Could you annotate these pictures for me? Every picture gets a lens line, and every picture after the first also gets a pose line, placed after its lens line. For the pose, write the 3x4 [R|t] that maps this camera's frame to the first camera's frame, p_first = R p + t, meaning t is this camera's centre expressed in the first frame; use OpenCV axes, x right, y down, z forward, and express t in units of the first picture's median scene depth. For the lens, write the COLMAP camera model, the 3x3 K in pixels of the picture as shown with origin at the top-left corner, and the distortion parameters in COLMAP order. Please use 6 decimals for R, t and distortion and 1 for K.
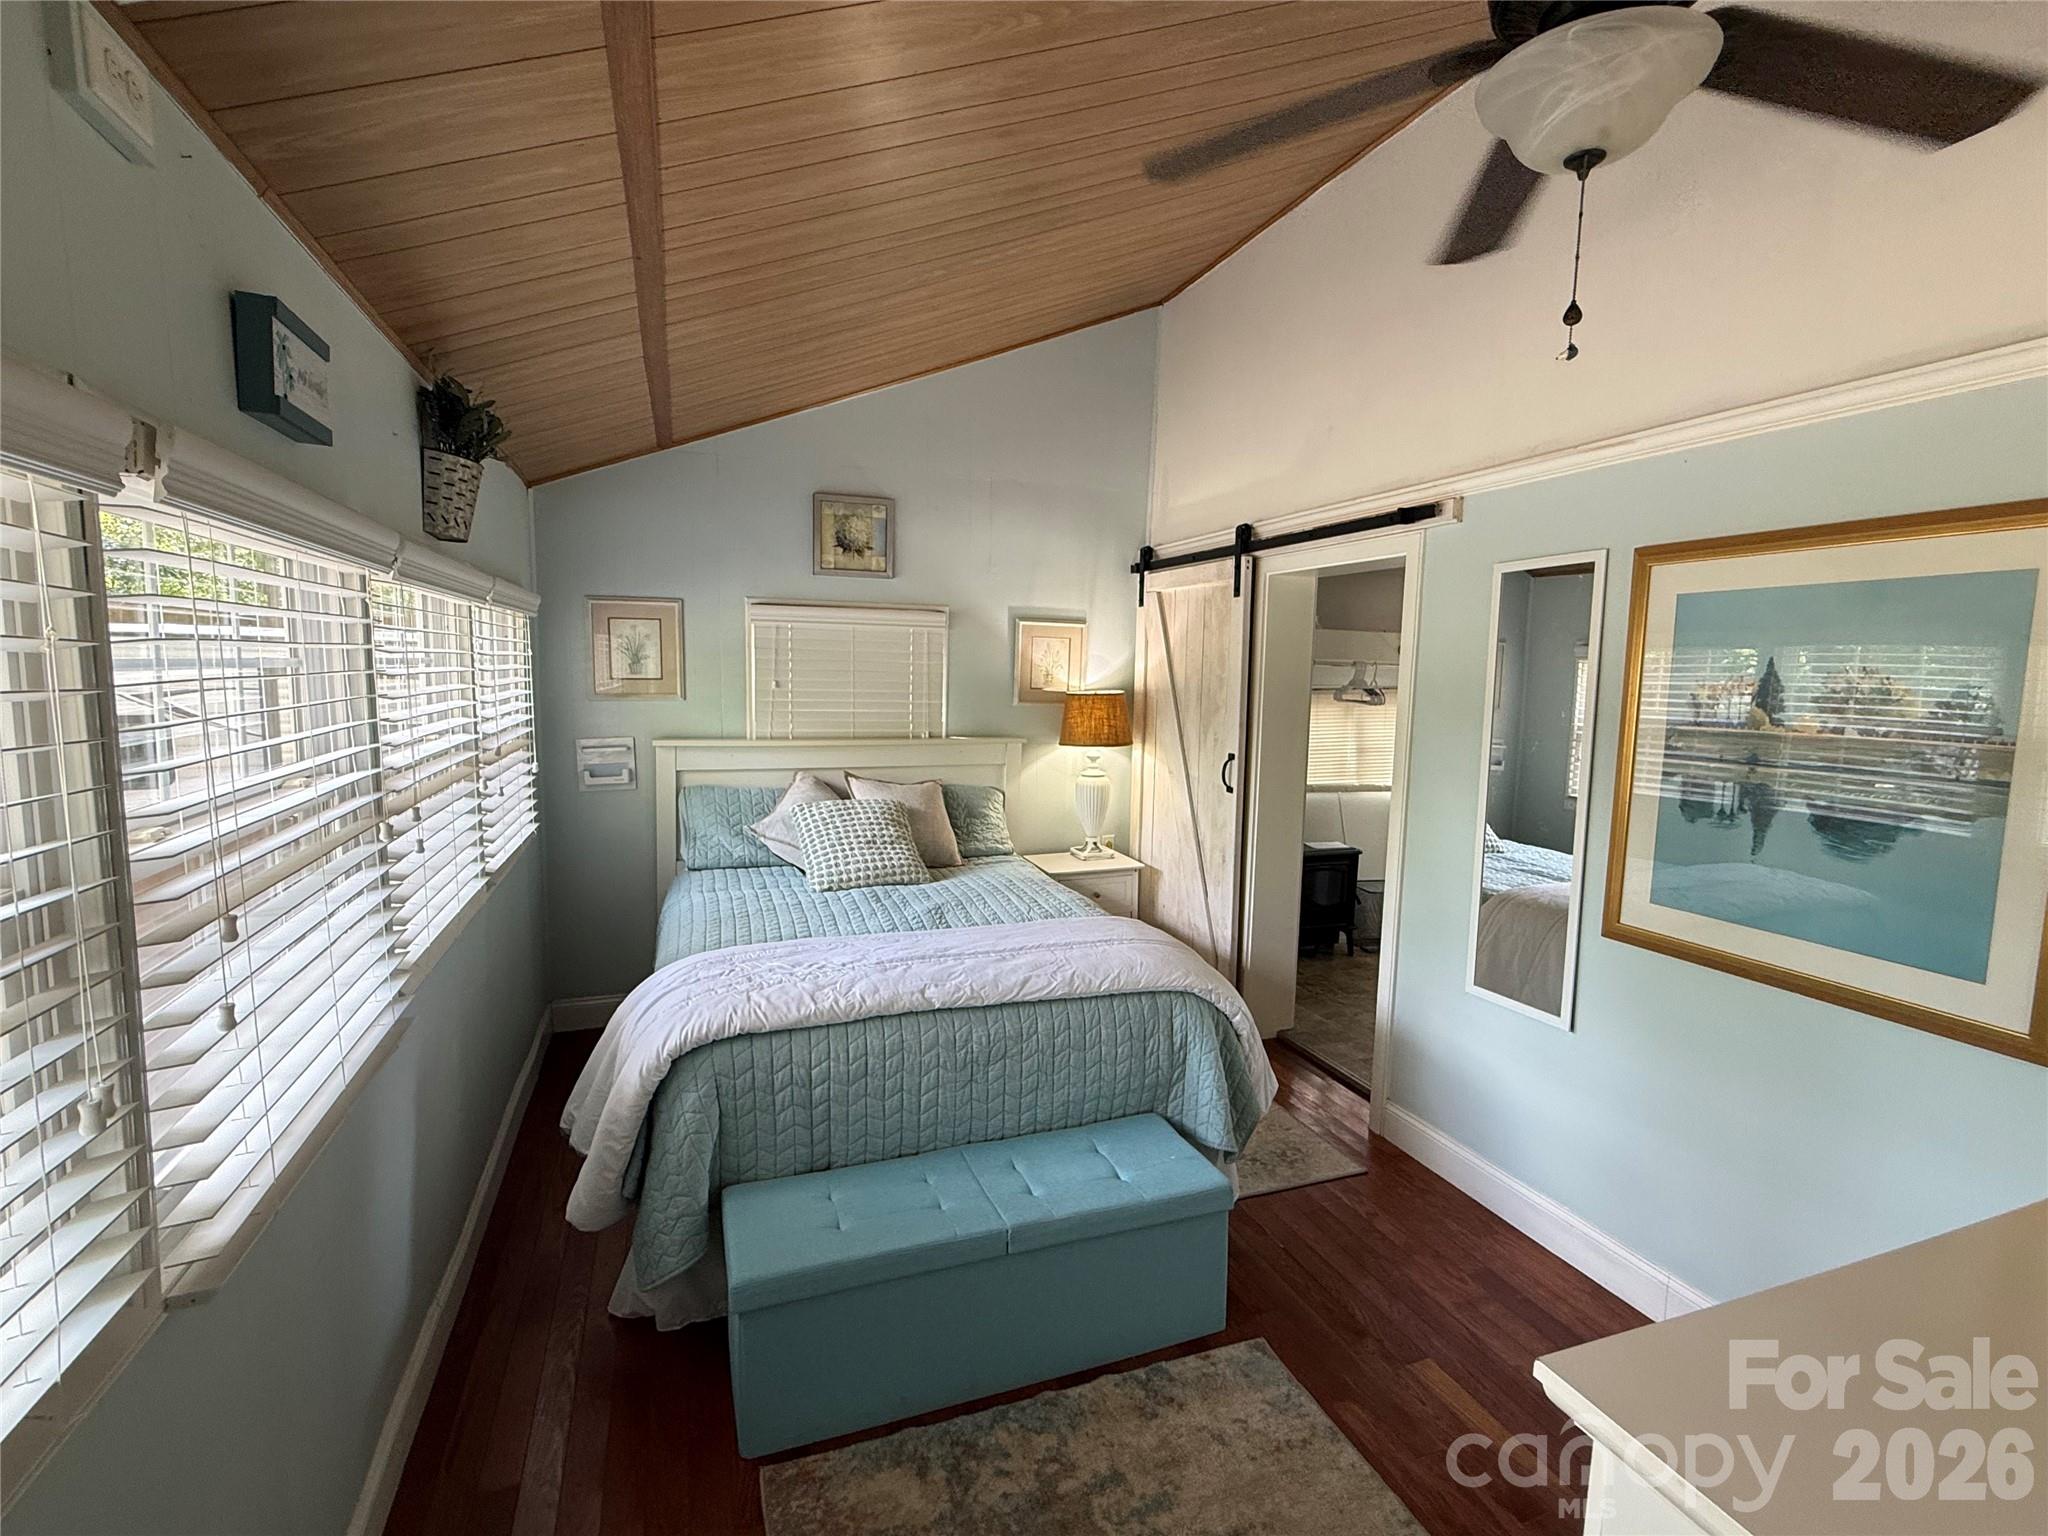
lens RADIAL K [[934.5, 0, 1025.5], [0, 934.5, 765.4], [0, 0, 1]] dist [0.000168, 0.000740]
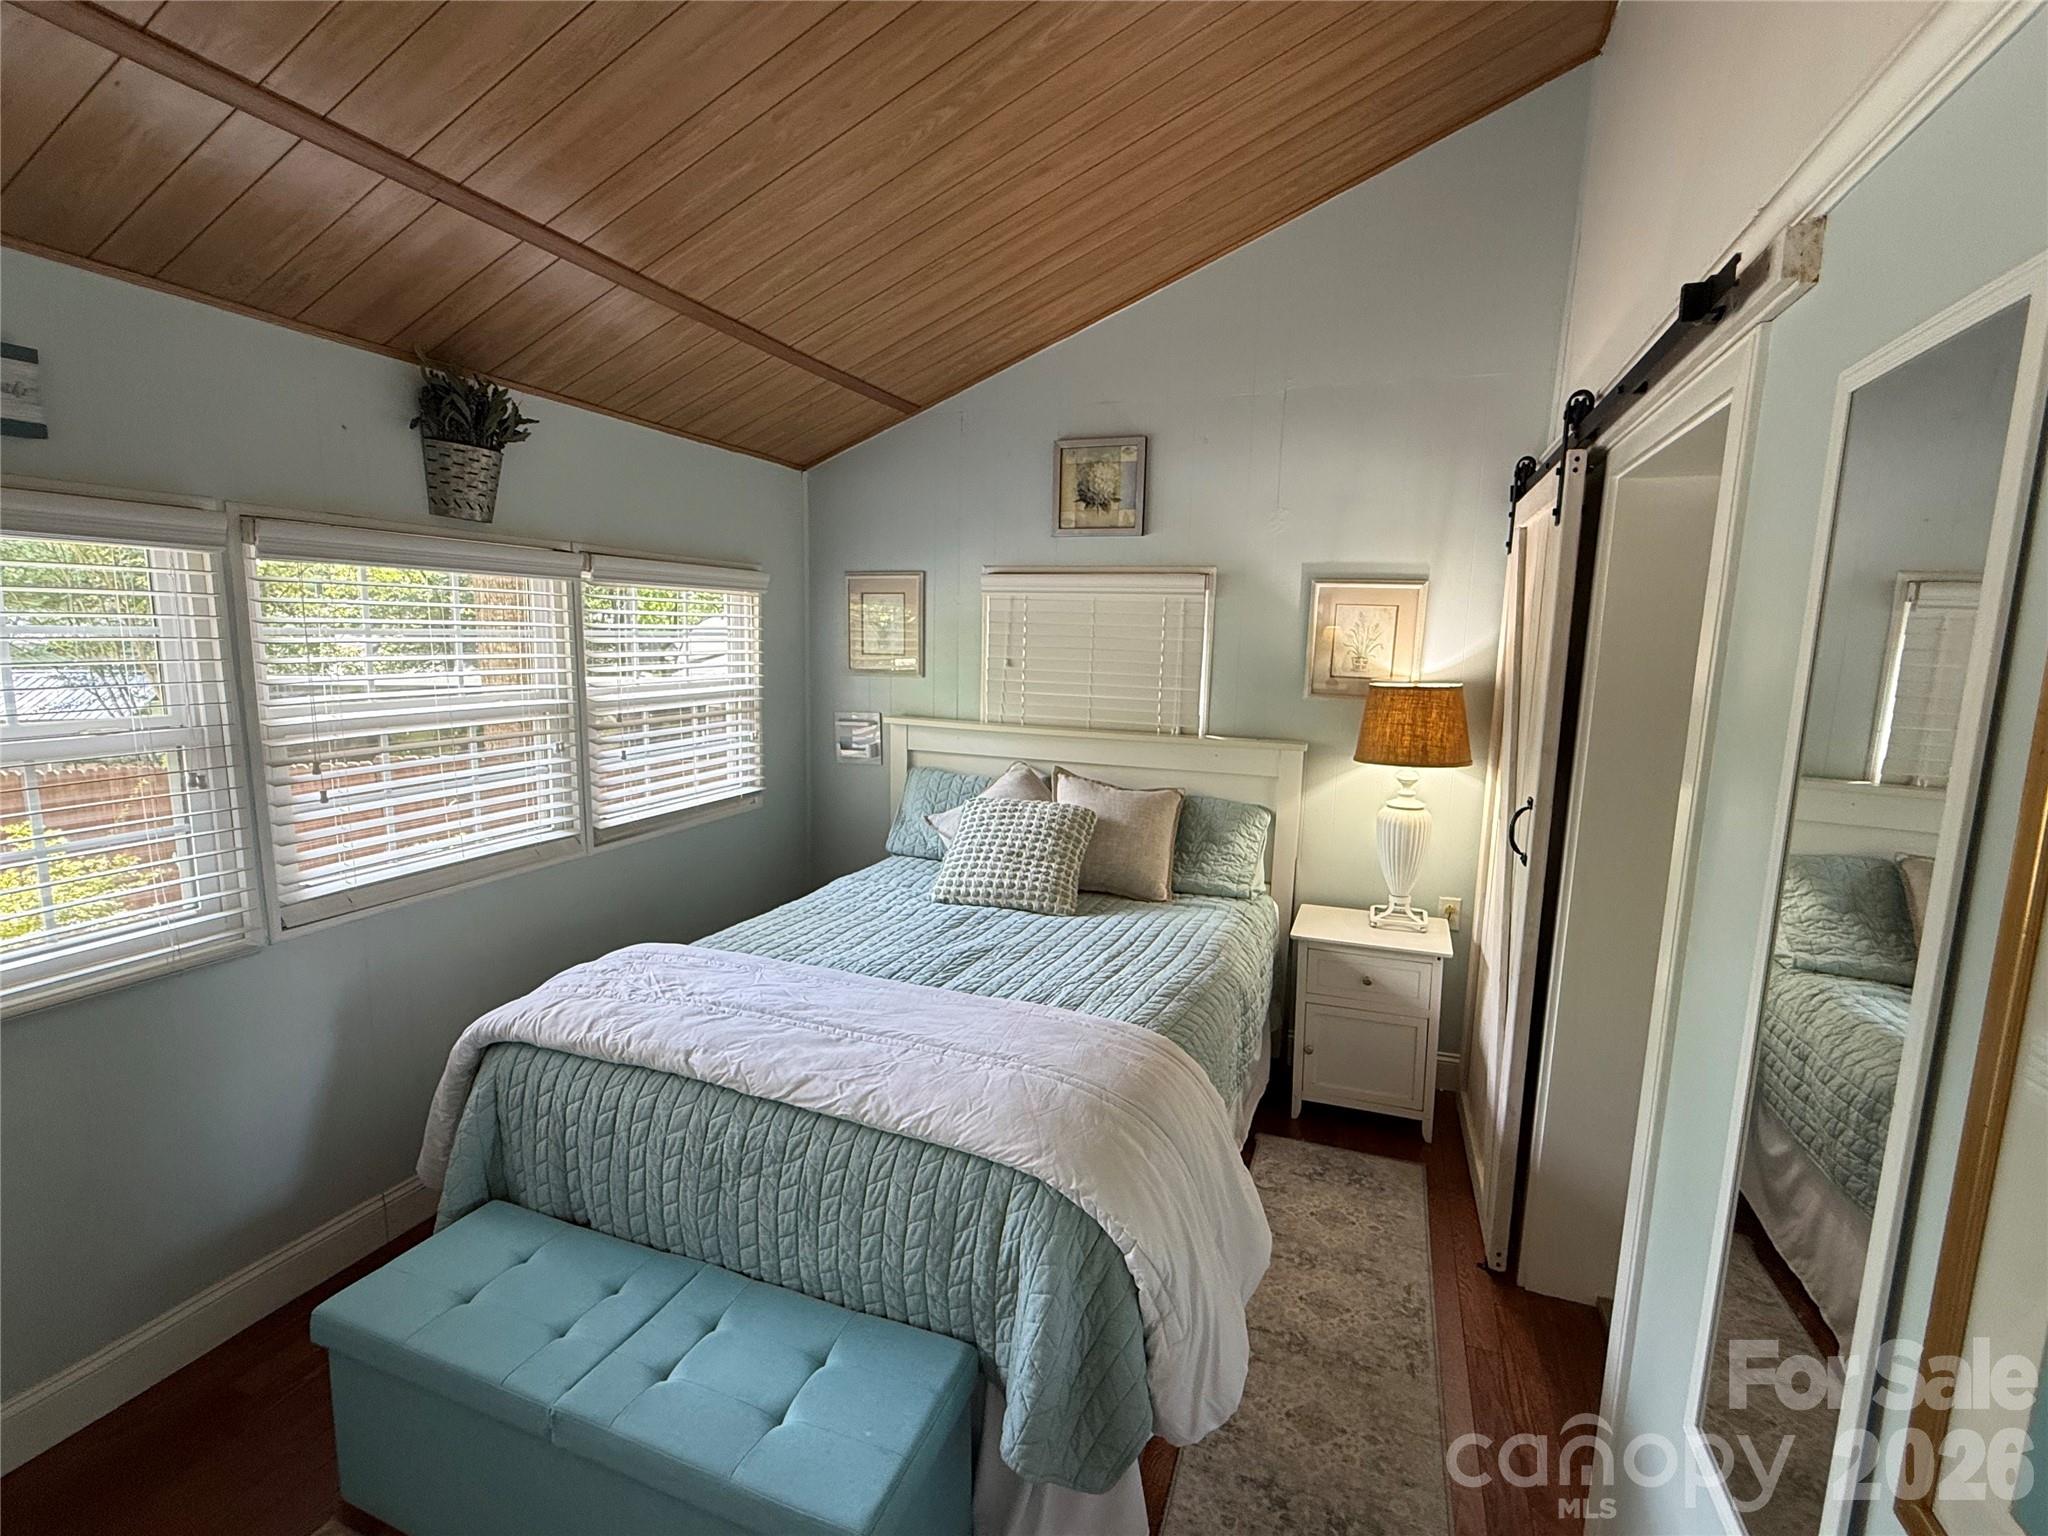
lens RADIAL K [[934.5, 0, 1035.6], [0, 934.5, 765.6], [0, 0, 1]] dist [0.000168, 0.000740]
pose [[0.753825, 0.091626, -0.650655, 0.344851], [-0.078270, 0.995701, 0.049536, -0.035161], [0.652397, 0.013585, 0.757756, 0.339728]]
